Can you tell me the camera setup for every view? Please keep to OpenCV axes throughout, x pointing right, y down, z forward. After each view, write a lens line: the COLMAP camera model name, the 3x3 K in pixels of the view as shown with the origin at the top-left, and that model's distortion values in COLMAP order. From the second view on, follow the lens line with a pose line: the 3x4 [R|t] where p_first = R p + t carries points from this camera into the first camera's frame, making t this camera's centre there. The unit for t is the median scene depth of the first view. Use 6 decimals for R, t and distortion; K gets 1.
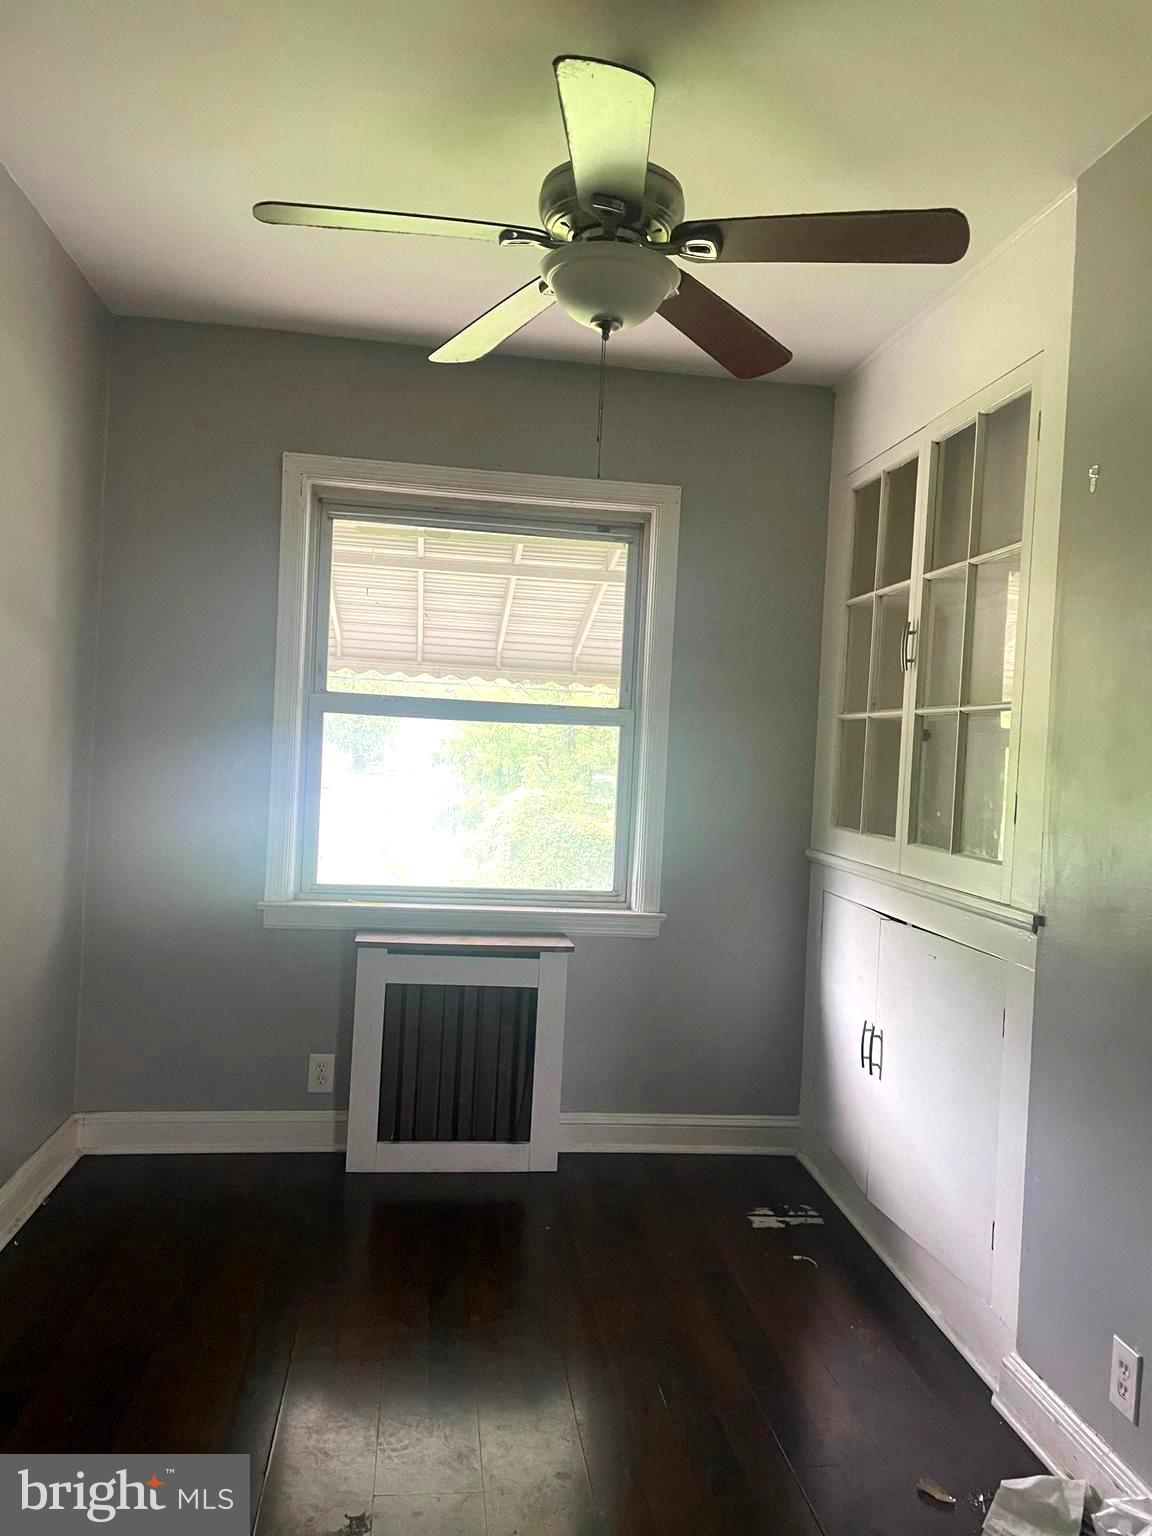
lens RADIAL K [[1156.8, 0, 576.0], [0, 1156.8, 795.5], [0, 0, 1]] dist [0.084467, -0.117088]
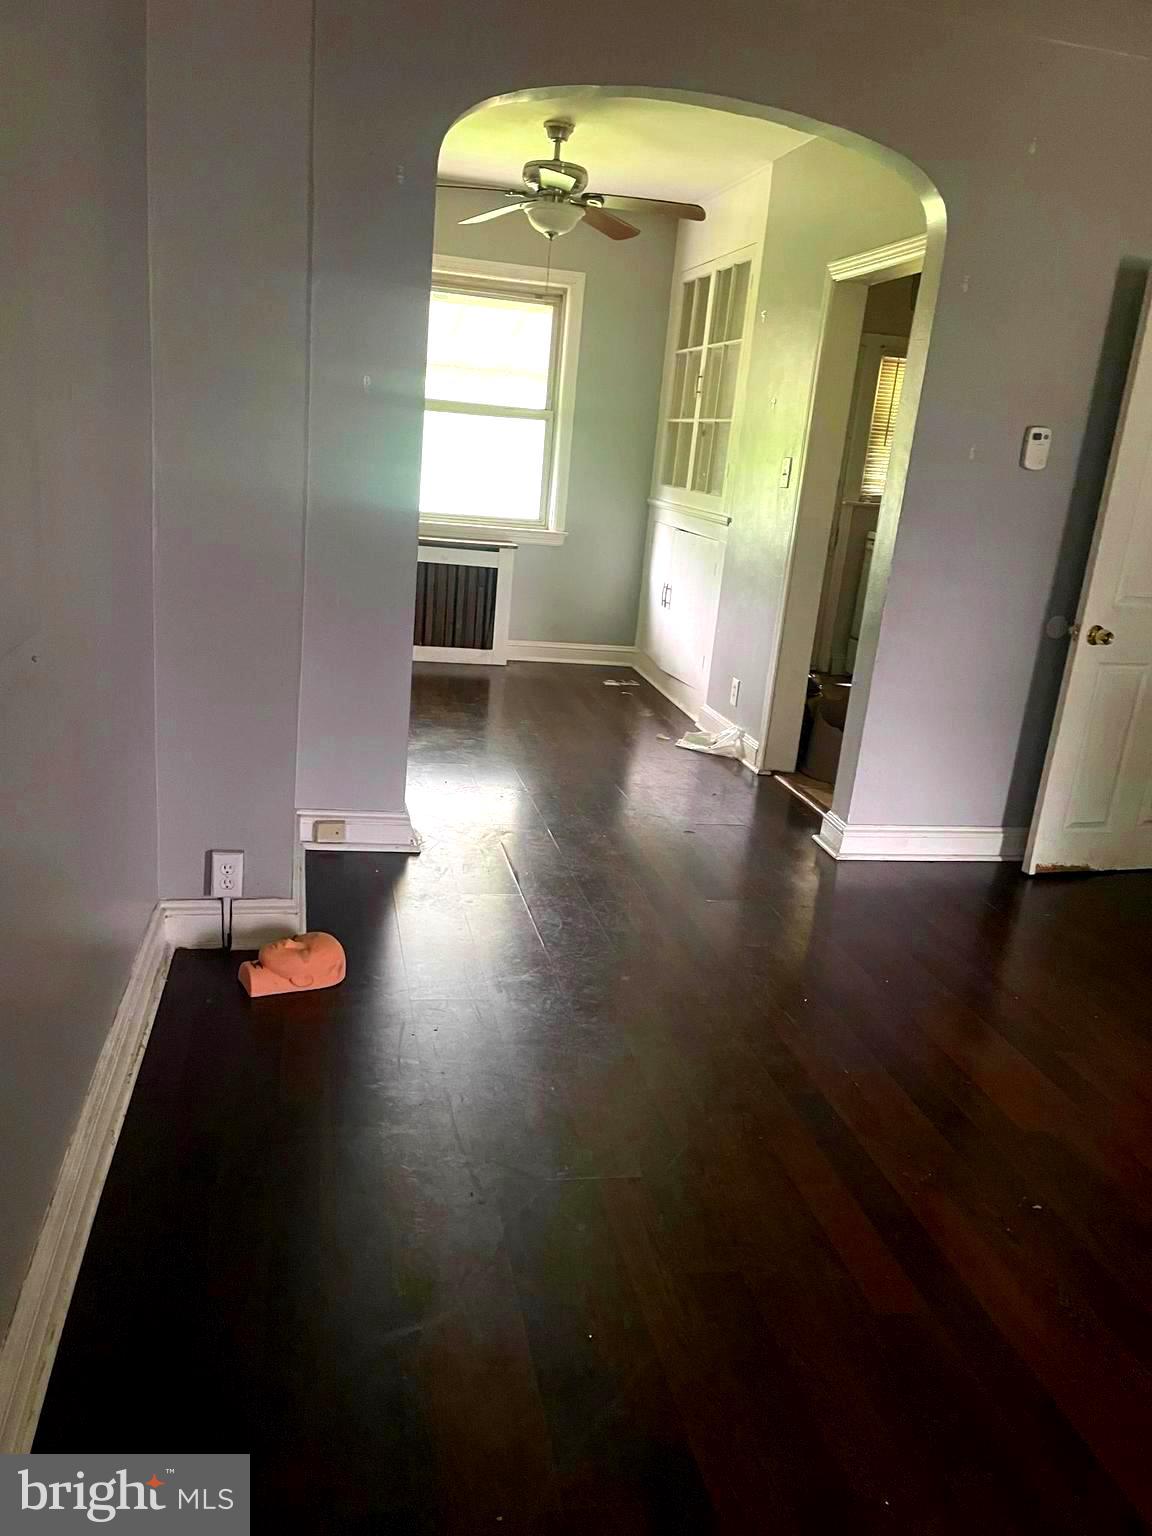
lens RADIAL K [[1156.8, 0, 576.0], [0, 1156.8, 795.5], [0, 0, 1]] dist [0.084467, -0.117088]
pose [[0.995939, 0.015297, 0.088721, -0.068228], [-0.037258, 0.967144, 0.251485, 0.046119], [-0.081959, -0.253769, 0.963786, -0.905804]]
